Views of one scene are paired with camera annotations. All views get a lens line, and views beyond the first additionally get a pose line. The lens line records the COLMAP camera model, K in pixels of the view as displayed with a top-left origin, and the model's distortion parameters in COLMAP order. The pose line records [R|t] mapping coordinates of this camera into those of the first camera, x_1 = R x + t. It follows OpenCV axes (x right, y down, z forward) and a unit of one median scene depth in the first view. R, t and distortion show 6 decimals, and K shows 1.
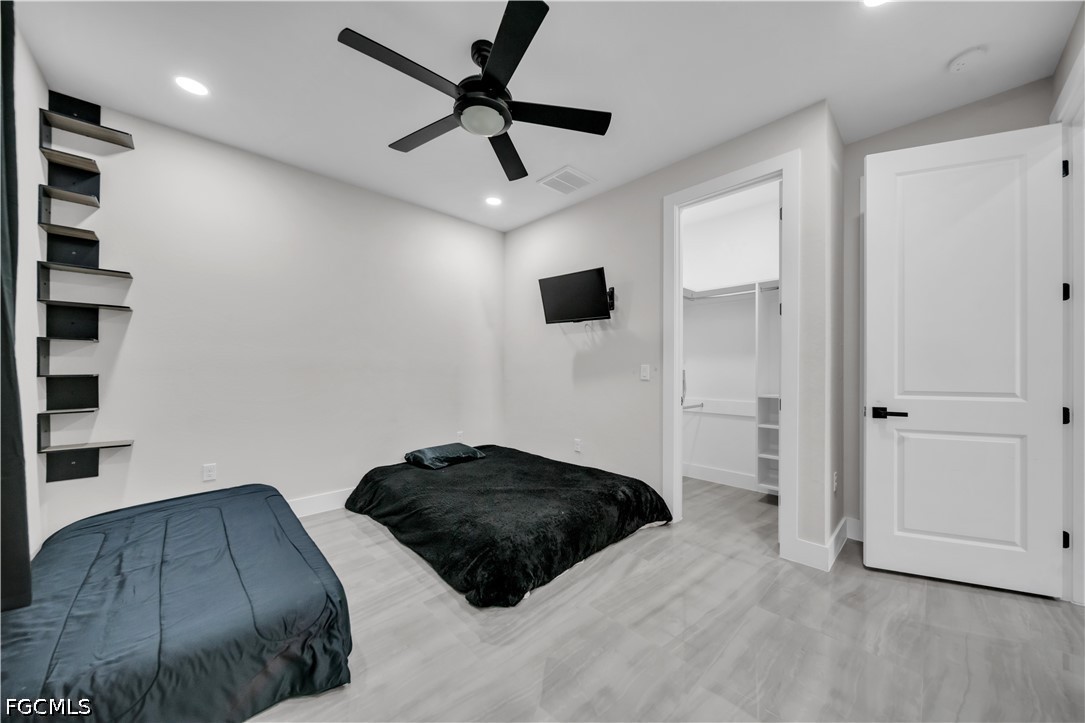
lens RADIAL K [[373.9, 0, 546.6], [0, 373.9, 367.7], [0, 0, 1]] dist [-0.001709, -0.000417]
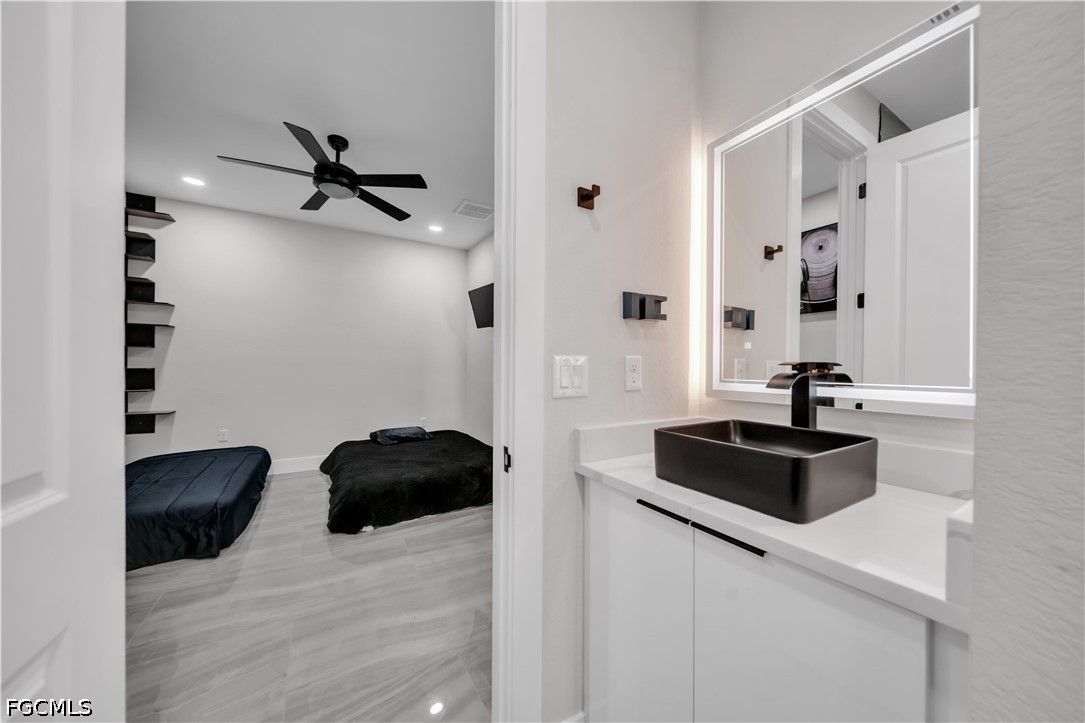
lens RADIAL K [[373.9, 0, 546.6], [0, 373.9, 367.7], [0, 0, 1]] dist [-0.001709, -0.000417]
pose [[0.974841, 0.004523, -0.222854, 0.790798], [-0.003545, 0.999982, 0.004789, 0.000934], [0.222871, -0.003878, 0.974840, -0.177569]]
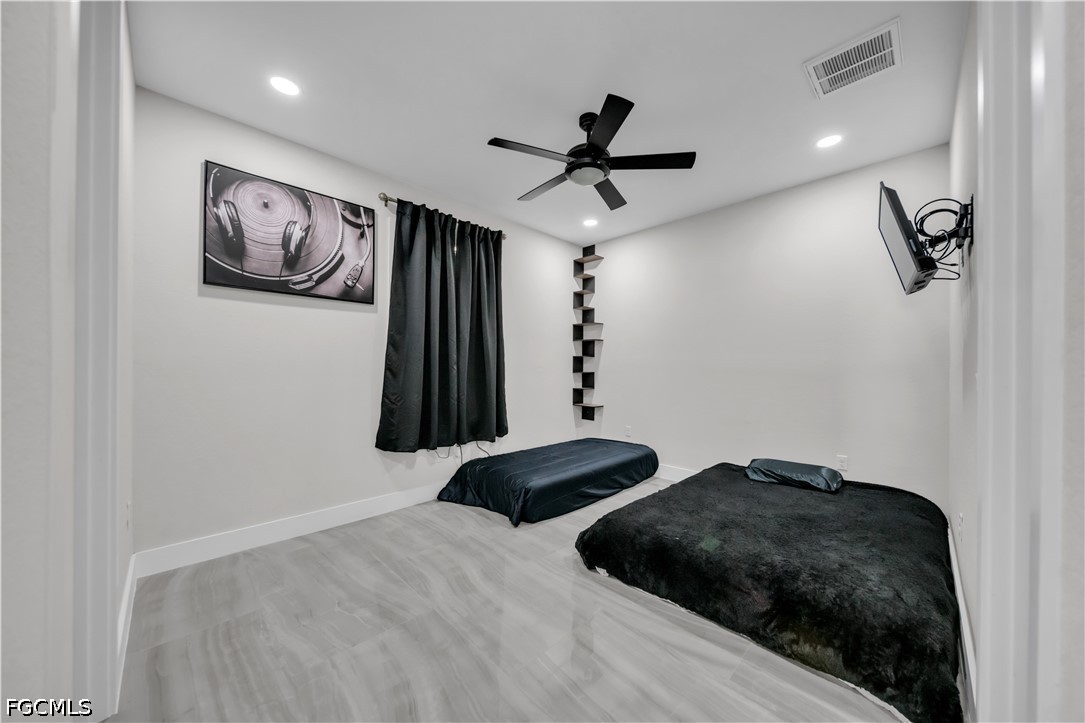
lens RADIAL K [[373.9, 0, 546.6], [0, 373.9, 367.7], [0, 0, 1]] dist [-0.001709, -0.000417]
pose [[0.013090, -0.002378, -0.999911, 0.941187], [-0.004522, 0.999987, -0.002437, -0.002226], [0.999904, 0.004553, 0.013079, 0.716891]]
